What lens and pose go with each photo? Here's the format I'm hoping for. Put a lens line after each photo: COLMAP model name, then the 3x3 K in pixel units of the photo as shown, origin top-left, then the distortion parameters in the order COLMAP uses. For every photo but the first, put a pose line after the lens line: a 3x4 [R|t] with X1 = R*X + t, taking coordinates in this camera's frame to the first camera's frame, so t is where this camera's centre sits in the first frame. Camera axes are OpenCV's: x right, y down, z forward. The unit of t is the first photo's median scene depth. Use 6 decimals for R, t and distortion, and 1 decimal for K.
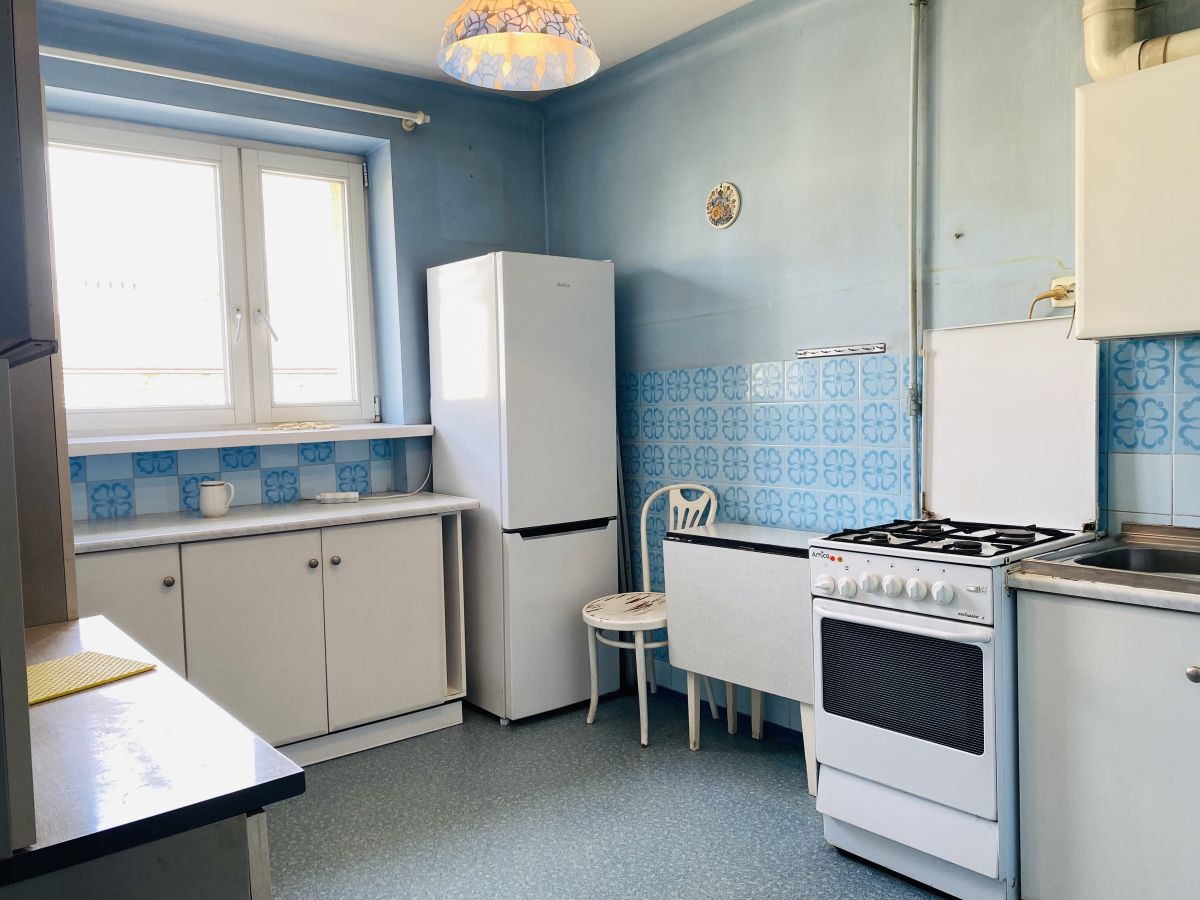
lens RADIAL K [[901.0, 0, 602.0], [0, 901.0, 461.6], [0, 0, 1]] dist [0.060060, -0.167198]
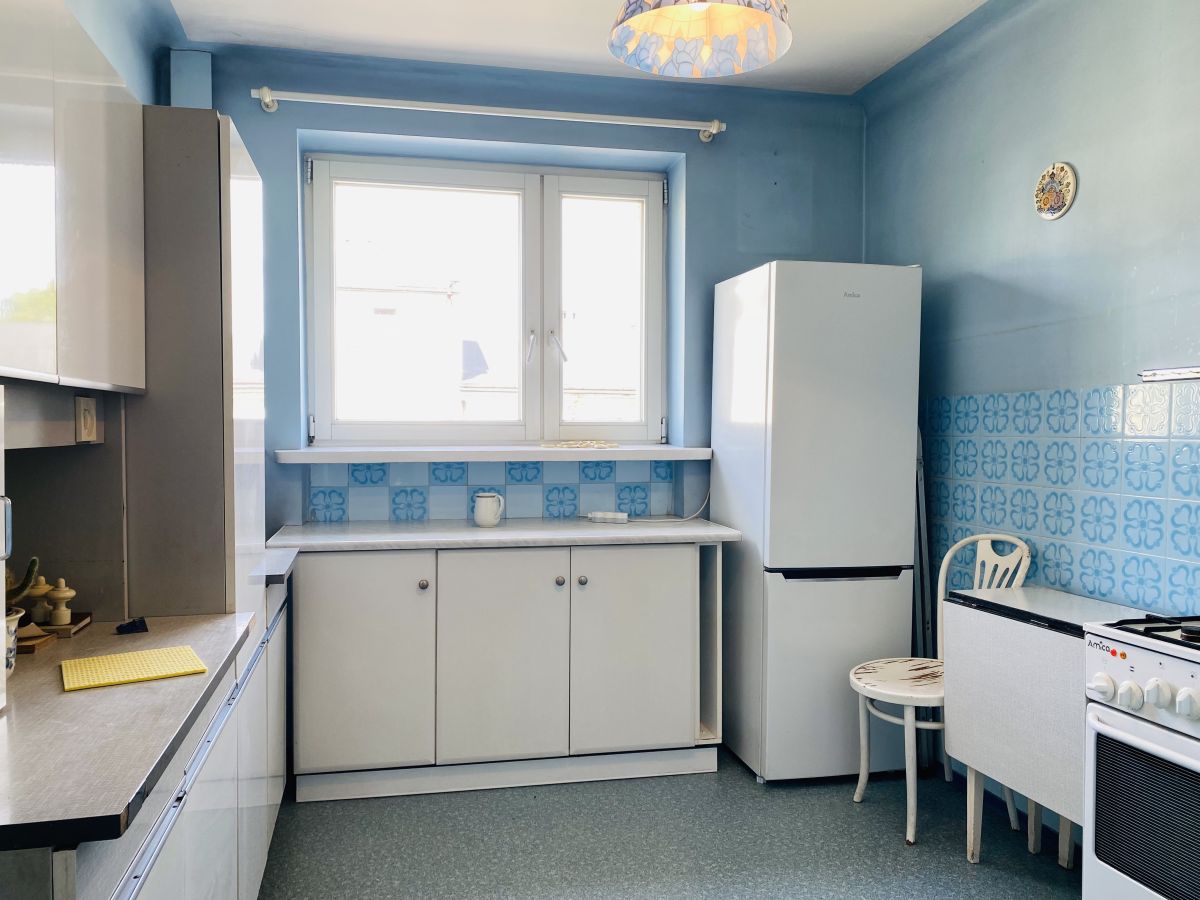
lens RADIAL K [[901.0, 0, 602.0], [0, 901.0, 461.6], [0, 0, 1]] dist [0.060060, -0.167198]
pose [[0.890736, 0.049180, -0.451852, 0.145945], [-0.059868, 0.998162, -0.009378, -0.011774], [0.450561, 0.035405, 0.892043, 0.112013]]
